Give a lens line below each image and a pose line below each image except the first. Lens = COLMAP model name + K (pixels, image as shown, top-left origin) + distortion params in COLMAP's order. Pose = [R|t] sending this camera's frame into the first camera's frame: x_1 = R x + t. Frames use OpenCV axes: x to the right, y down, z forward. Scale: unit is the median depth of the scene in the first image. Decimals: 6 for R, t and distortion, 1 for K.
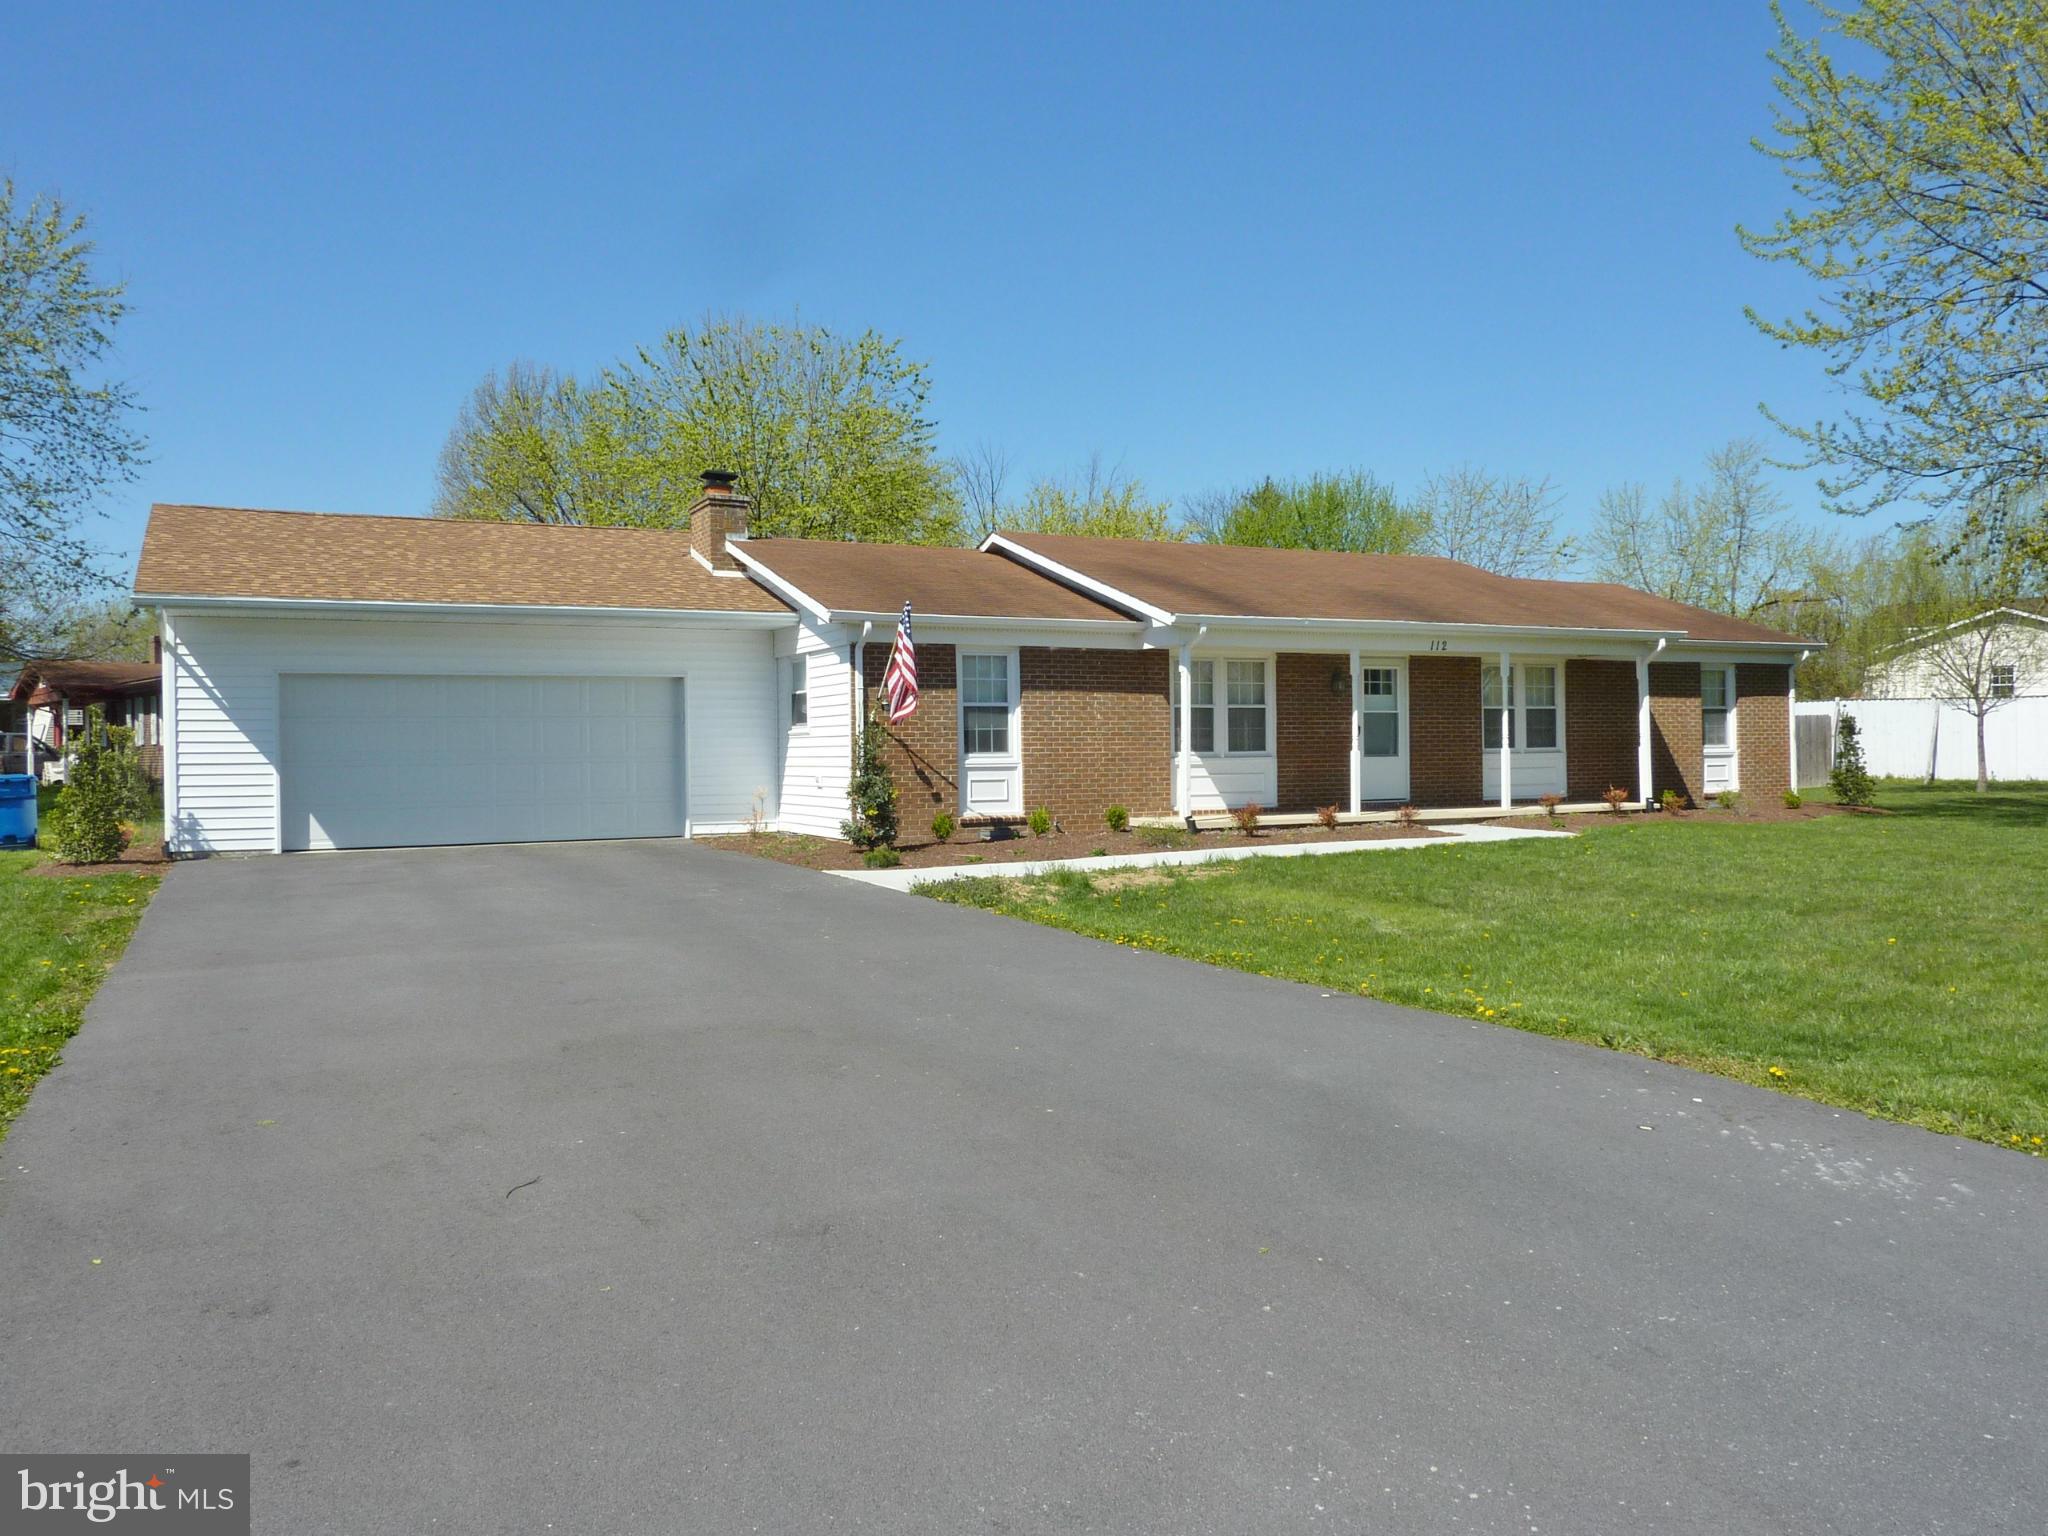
lens RADIAL K [[1555.9, 0, 1029.8], [0, 1555.9, 748.6], [0, 0, 1]] dist [-0.015006, -0.020957]
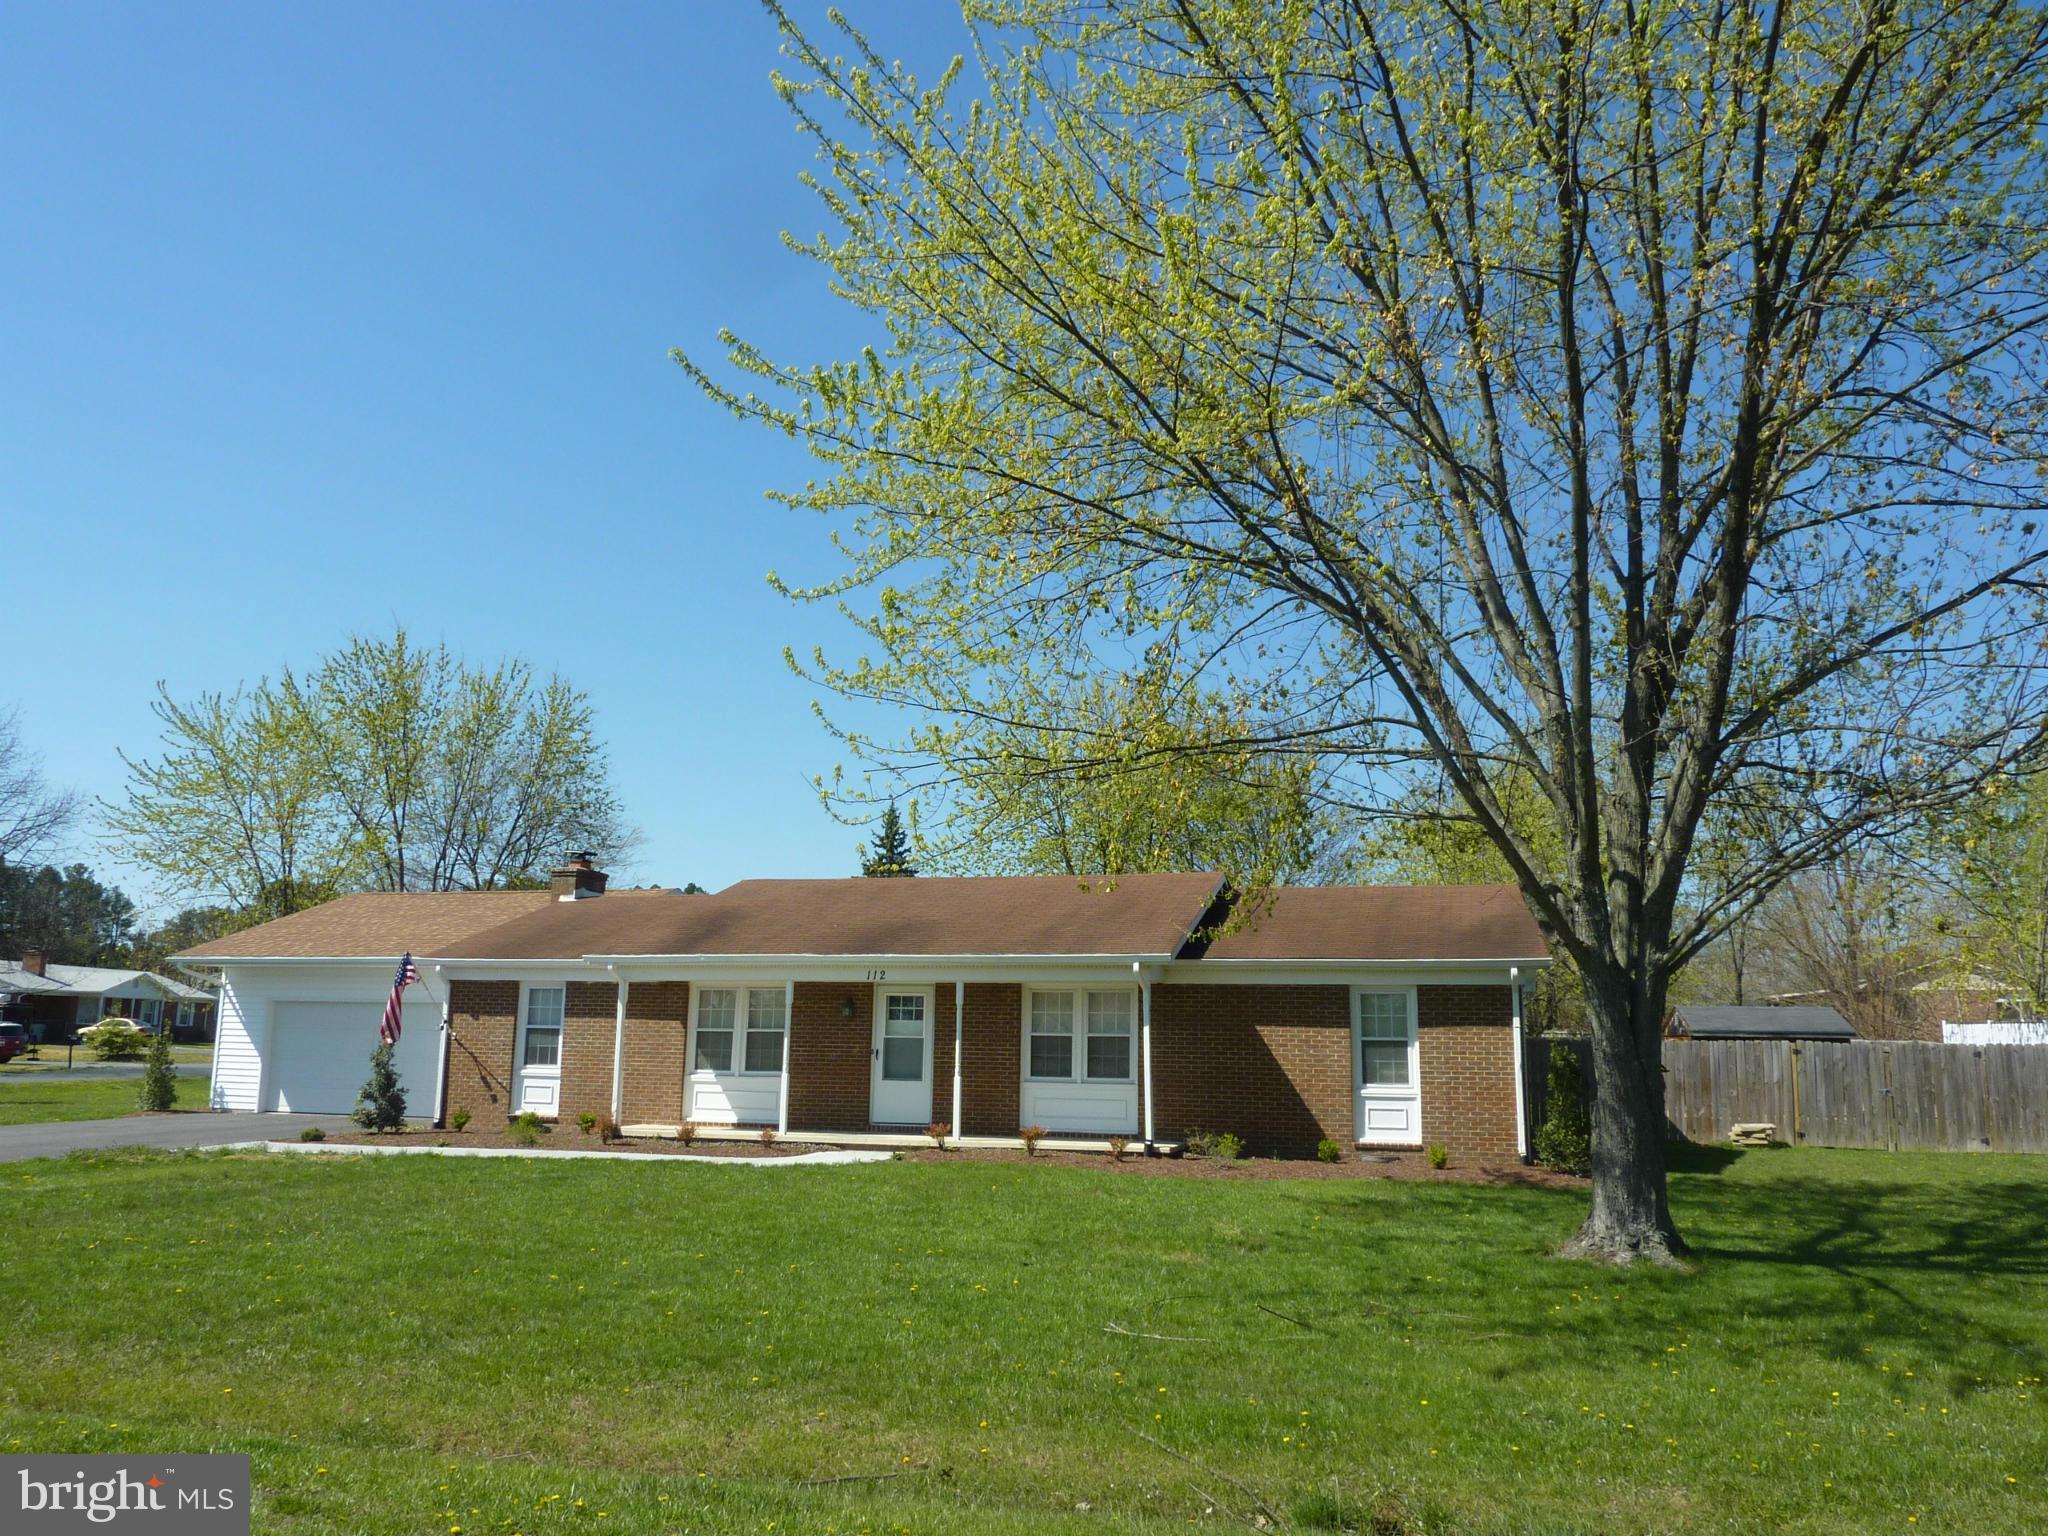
lens RADIAL K [[1555.9, 0, 1015.3], [0, 1555.9, 756.9], [0, 0, 1]] dist [-0.015006, -0.020957]
pose [[0.722216, -0.104020, -0.683802, 1.062328], [-0.023205, 0.984426, -0.174260, -0.030477], [0.691279, 0.141721, 0.708554, 0.296215]]
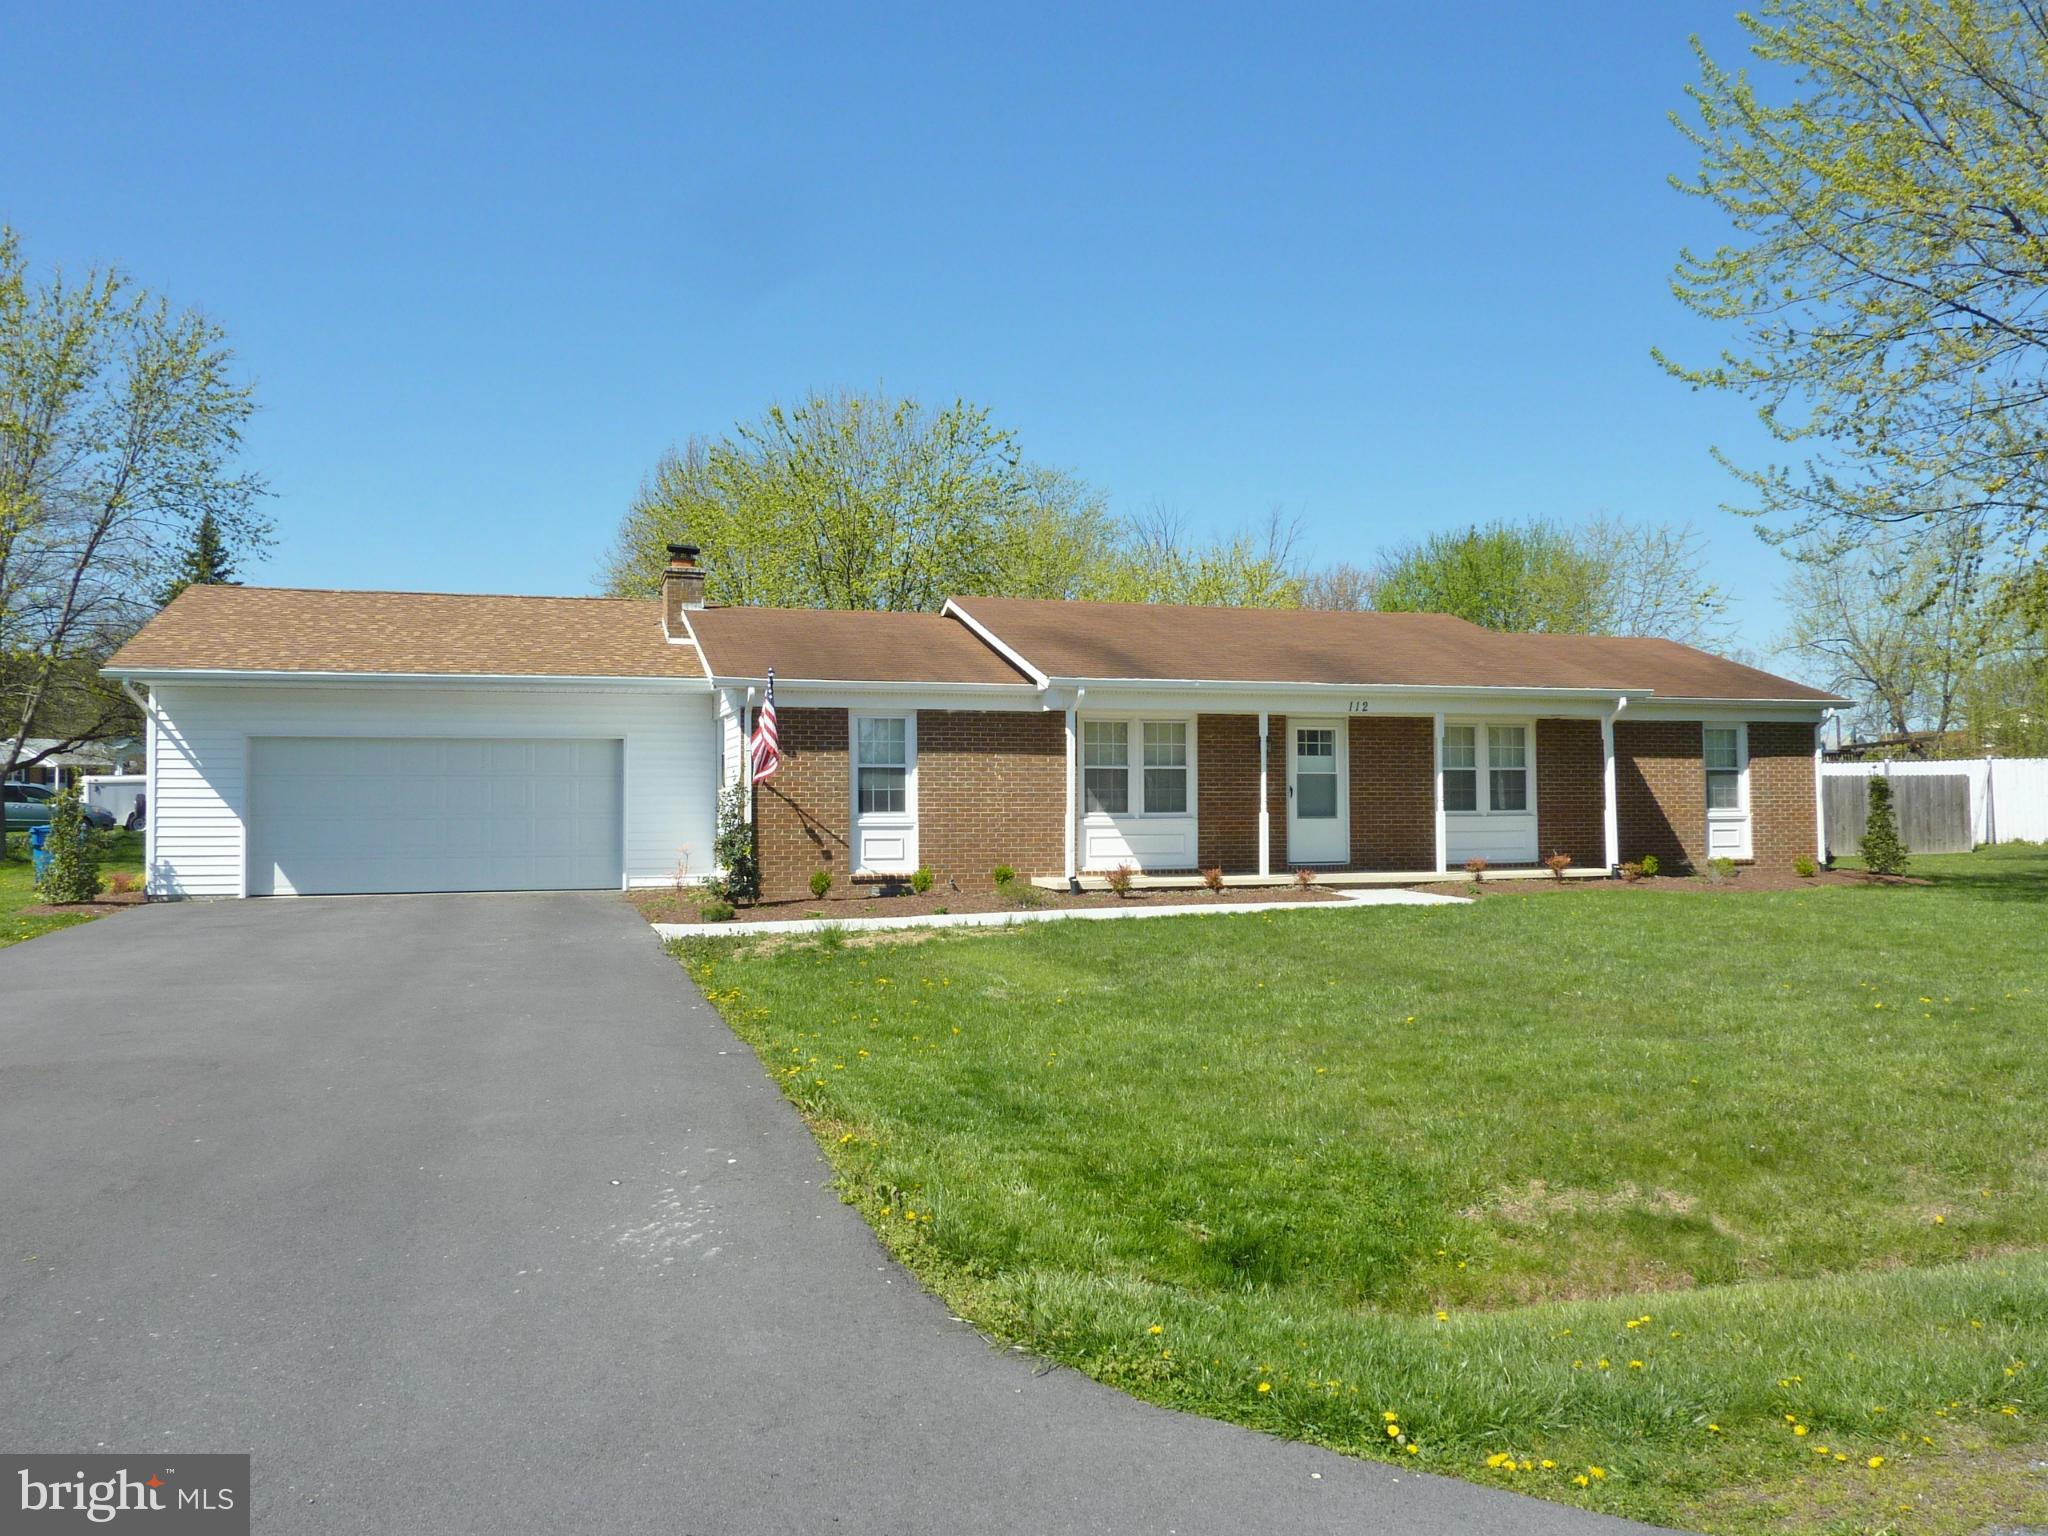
lens RADIAL K [[1555.9, 0, 1019.3], [0, 1555.9, 750.6], [0, 0, 1]] dist [-0.015006, -0.020957]
pose [[0.984975, 0.000577, -0.172698, 0.219666], [-0.006333, 0.999442, -0.032784, -0.004576], [0.172583, 0.033385, 0.984429, -0.002633]]
